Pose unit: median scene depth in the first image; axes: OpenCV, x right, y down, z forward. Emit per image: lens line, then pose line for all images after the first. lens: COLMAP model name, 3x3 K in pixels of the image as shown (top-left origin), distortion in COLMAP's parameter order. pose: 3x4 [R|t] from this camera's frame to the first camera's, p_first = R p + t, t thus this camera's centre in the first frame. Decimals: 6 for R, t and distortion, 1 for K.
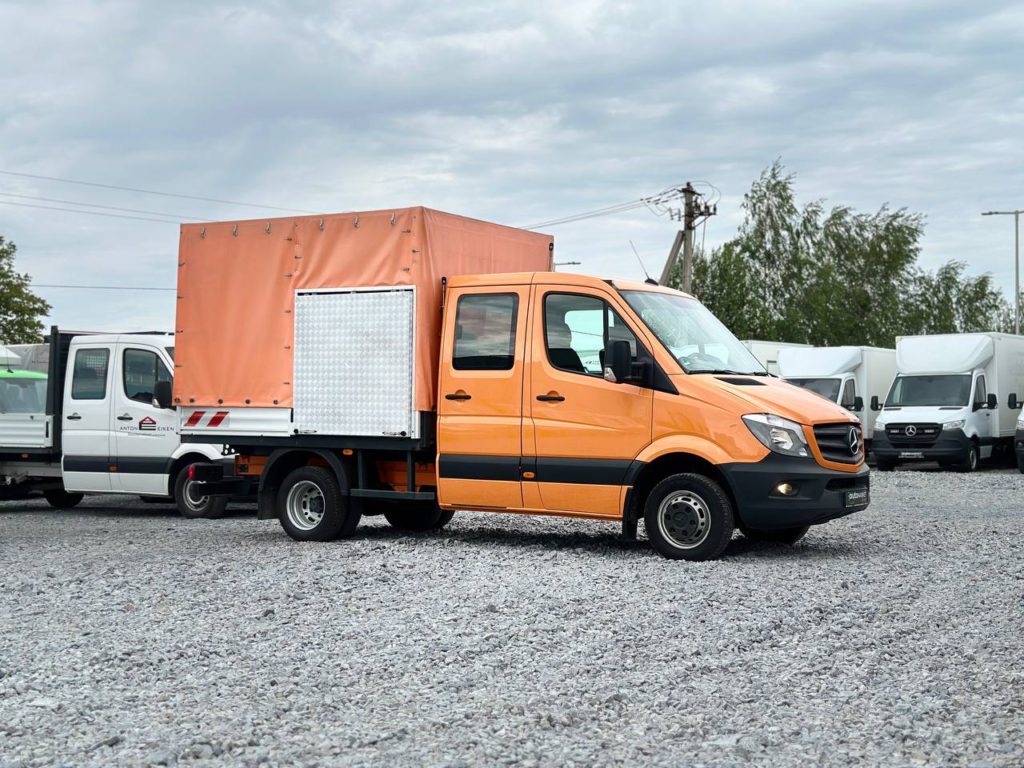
lens RADIAL K [[1419.0, 0, 511.8], [0, 1419.0, 391.9], [0, 0, 1]] dist [0.134547, 0.000000]
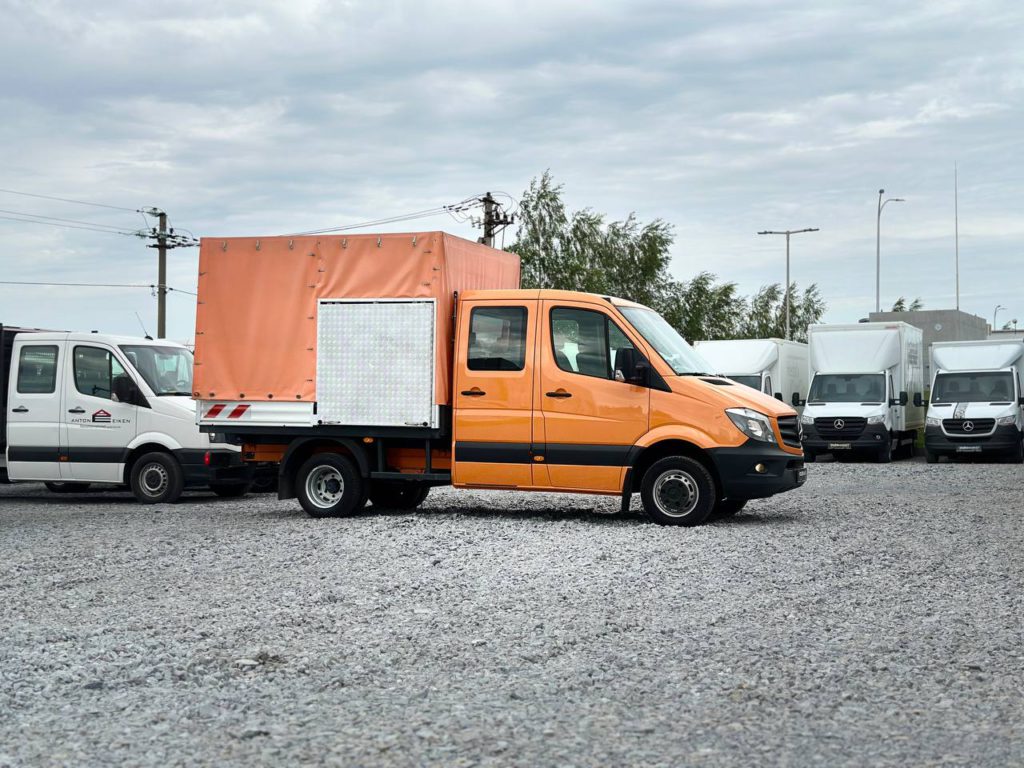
lens RADIAL K [[1419.0, 0, 510.3], [0, 1419.0, 376.4], [0, 0, 1]] dist [0.134547, 0.000000]
pose [[0.981209, 0.008013, 0.192780, -0.222084], [-0.006384, 0.999939, -0.009067, 0.000192], [-0.192841, 0.007666, 0.981200, -0.158274]]
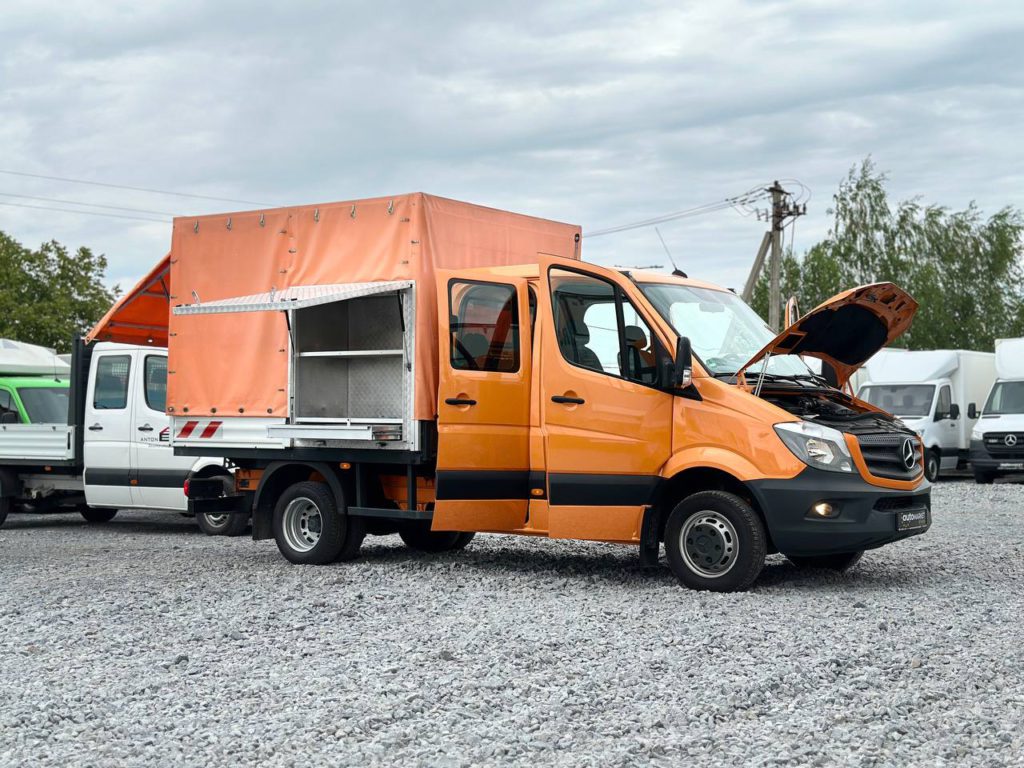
lens RADIAL K [[1419.0, 0, 517.4], [0, 1419.0, 385.5], [0, 0, 1]] dist [0.134547, 0.000000]
pose [[0.997585, -0.004396, -0.069313, 0.055861], [0.003636, 0.999932, -0.011089, 0.001649], [0.069357, 0.010810, 0.997533, 0.104138]]
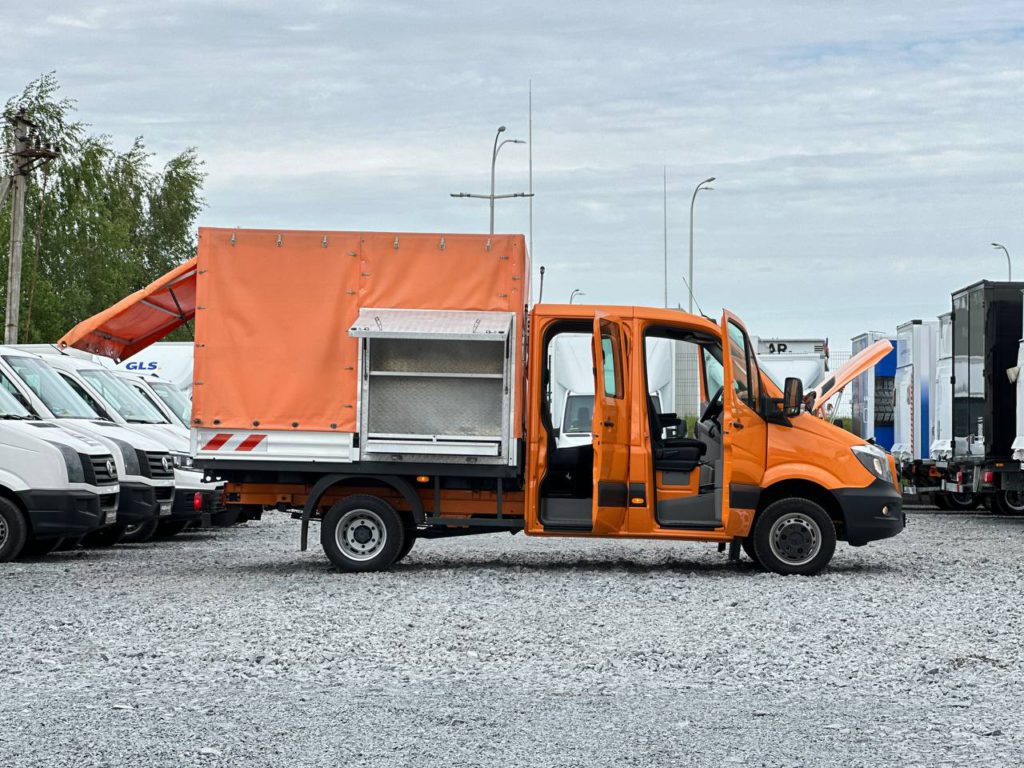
lens RADIAL K [[2276.0, 0, 506.2], [0, 2276.0, 388.2], [0, 0, 1]] dist [0.099052, 0.000000]
pose [[0.862085, 0.023369, 0.506224, -0.842576], [-0.021234, 0.999725, -0.009989, -0.005227], [-0.506318, -0.002138, 0.862344, -0.365411]]
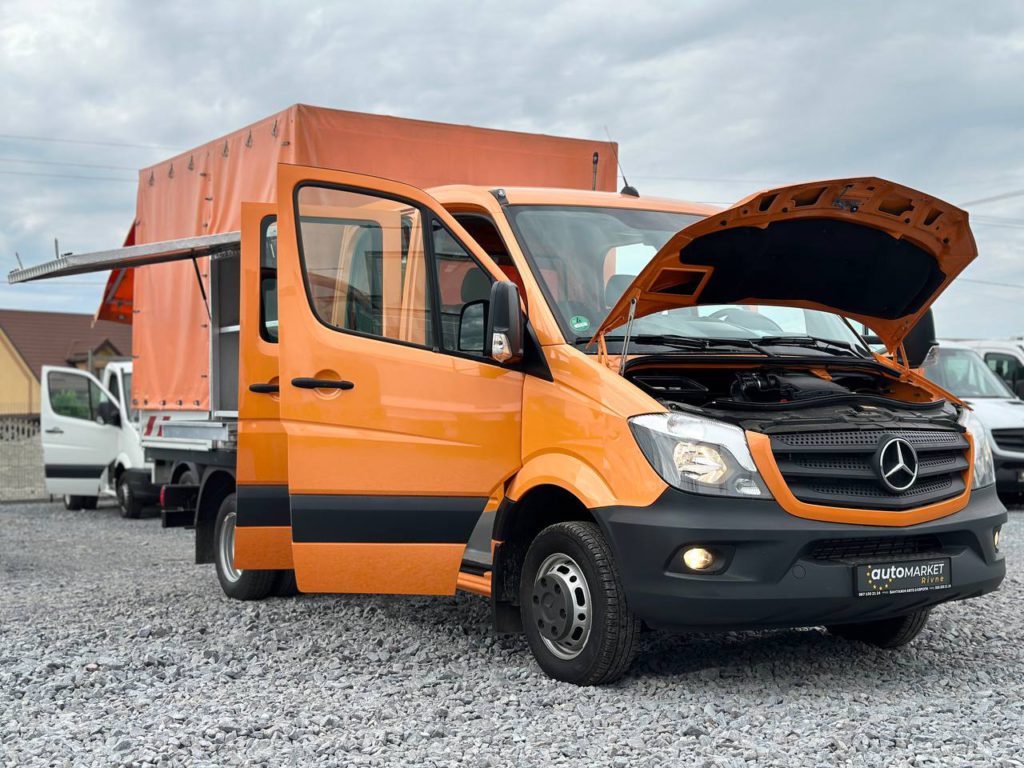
lens RADIAL K [[1419.0, 0, 532.0], [0, 1419.0, 391.9], [0, 0, 1]] dist [0.134547, 0.000000]
pose [[0.903289, -0.017499, -0.428676, 0.300383], [0.019300, 0.999814, -0.000144, 0.005222], [0.428599, -0.008143, 0.903458, 0.423954]]
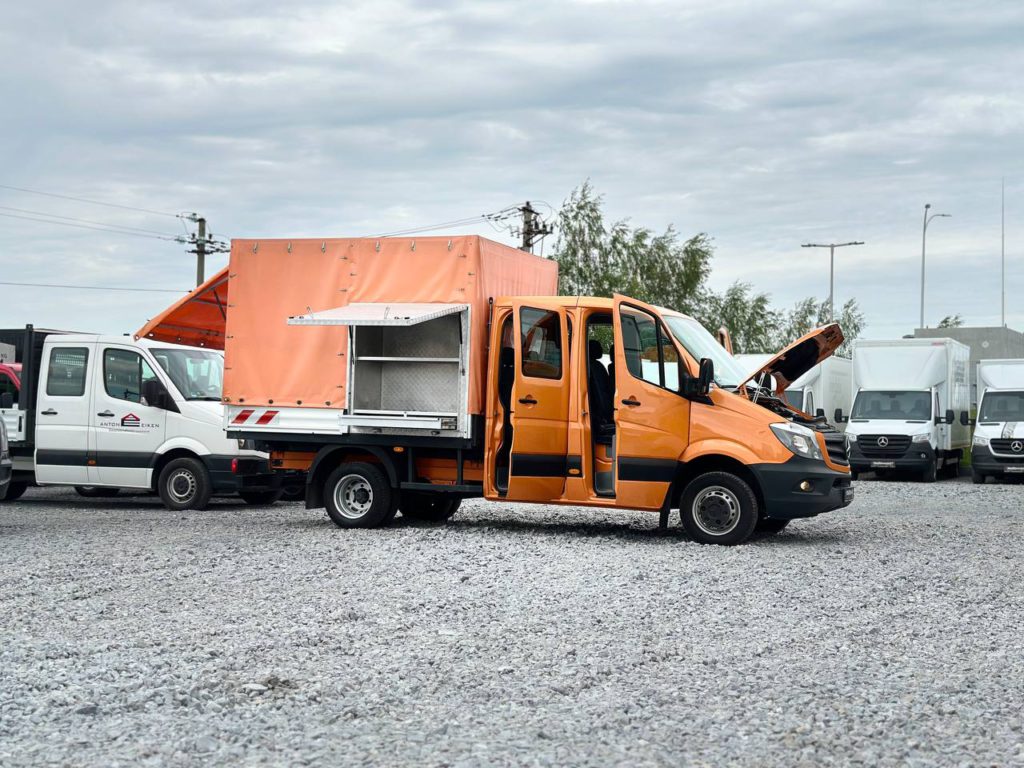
lens RADIAL K [[1419.0, 0, 508.6], [0, 1419.0, 377.7], [0, 0, 1]] dist [0.134547, 0.000000]
pose [[0.985818, 0.025503, 0.165870, -0.214017], [-0.023199, 0.999606, -0.015816, 0.001447], [-0.166208, 0.011744, 0.986021, -0.122657]]
